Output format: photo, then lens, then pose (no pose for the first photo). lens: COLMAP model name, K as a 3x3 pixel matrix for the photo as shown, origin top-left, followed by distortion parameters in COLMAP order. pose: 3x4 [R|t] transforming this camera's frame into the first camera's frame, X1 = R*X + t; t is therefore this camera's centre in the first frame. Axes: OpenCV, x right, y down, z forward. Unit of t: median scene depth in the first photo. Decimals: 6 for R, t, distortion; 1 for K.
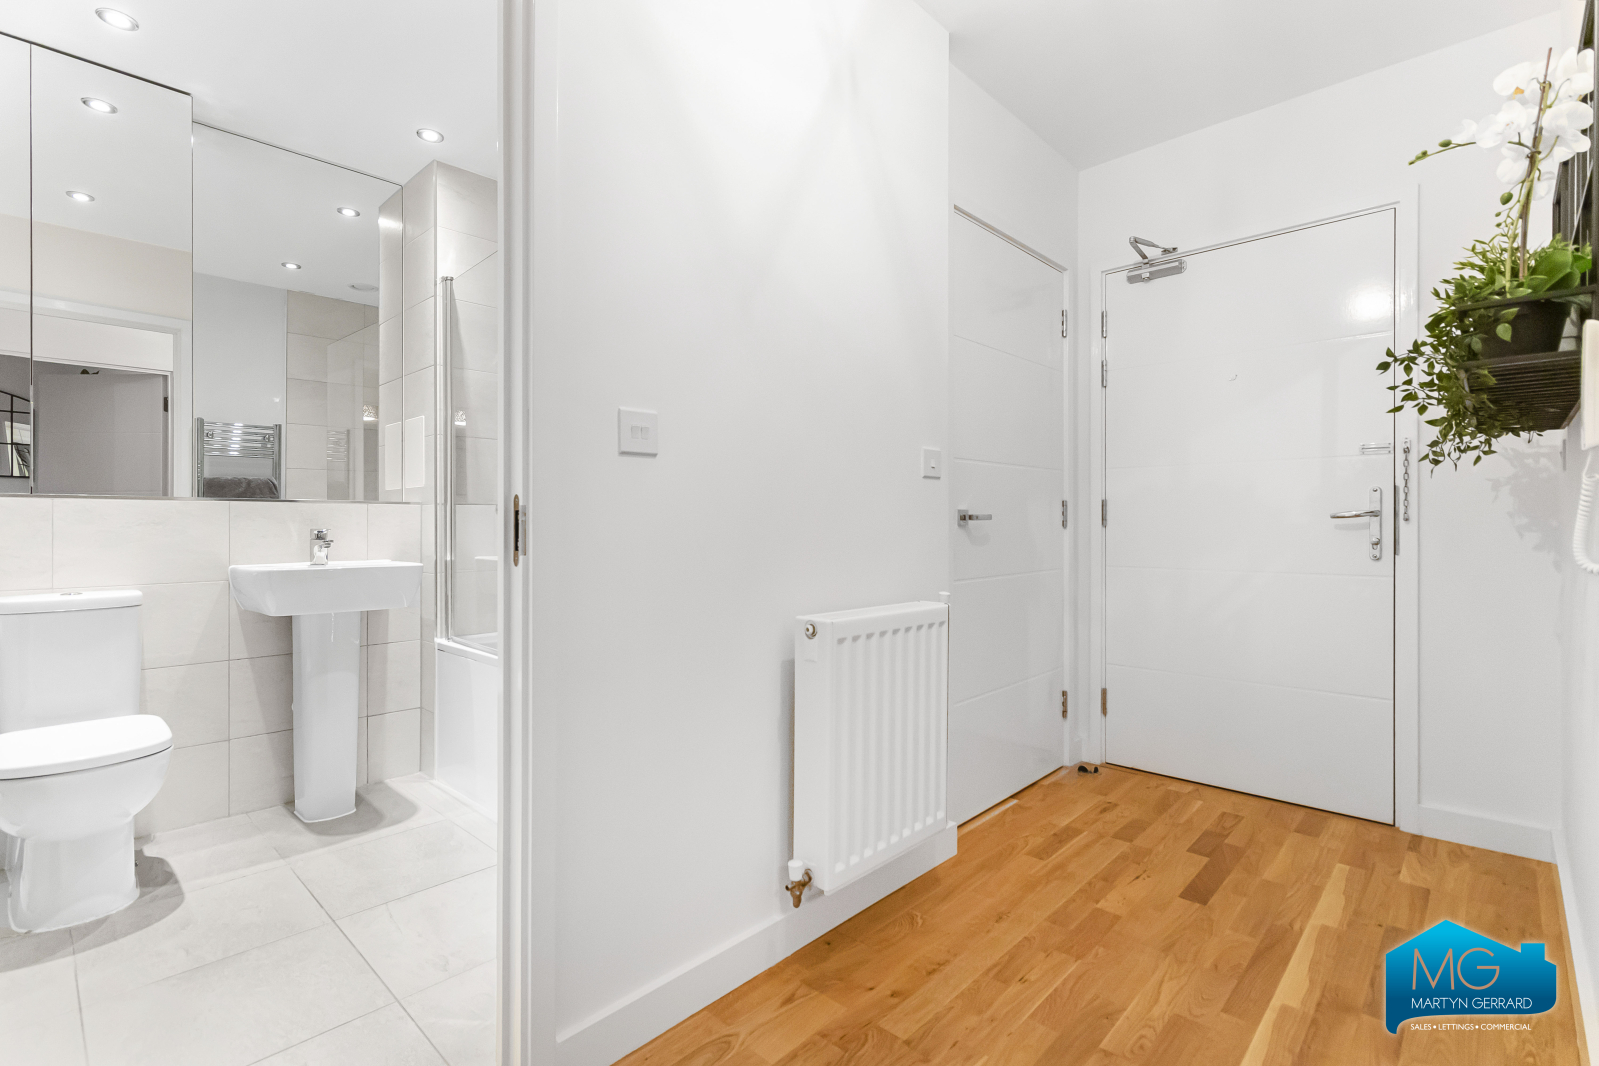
lens RADIAL K [[755.7, 0, 801.2], [0, 755.7, 524.5], [0, 0, 1]] dist [-0.001631, 0.000329]
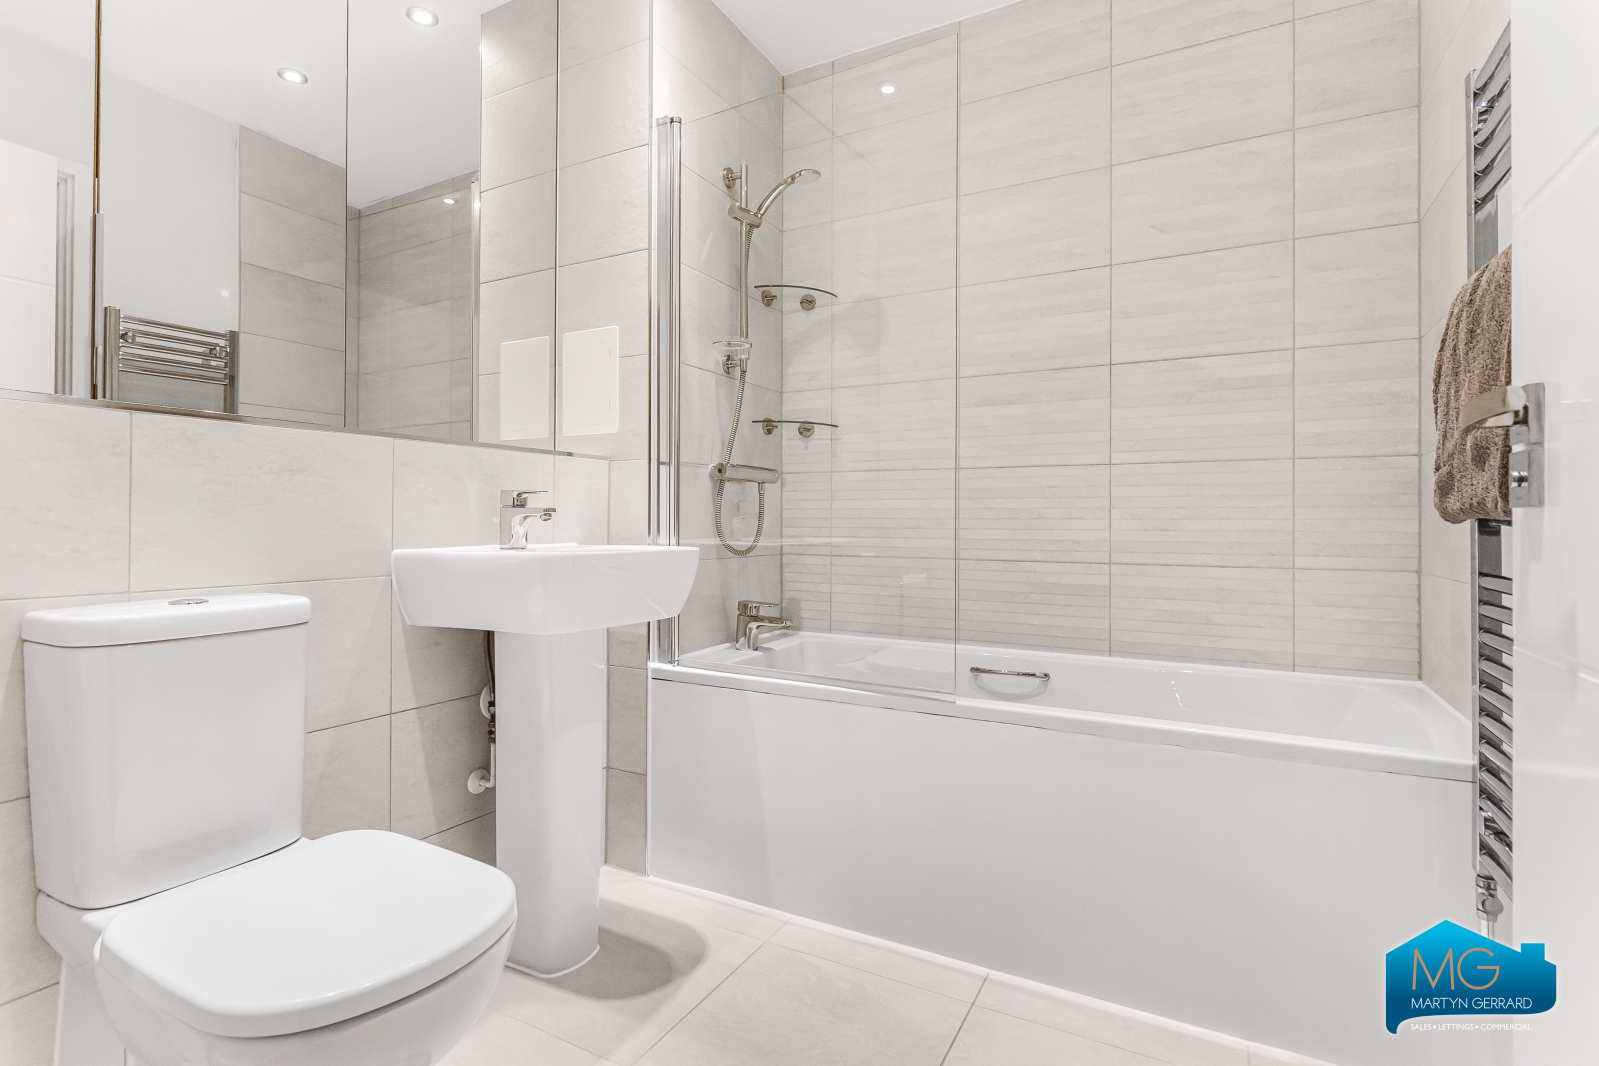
lens RADIAL K [[812.8, 0, 800.7], [0, 812.8, 525.8], [0, 0, 1]] dist [-0.000591, -0.000949]
pose [[0.956264, 0.008840, 0.292371, -0.567801], [-0.011196, 0.999917, 0.006387, 0.025412], [-0.292290, -0.009381, 0.956284, 0.280739]]
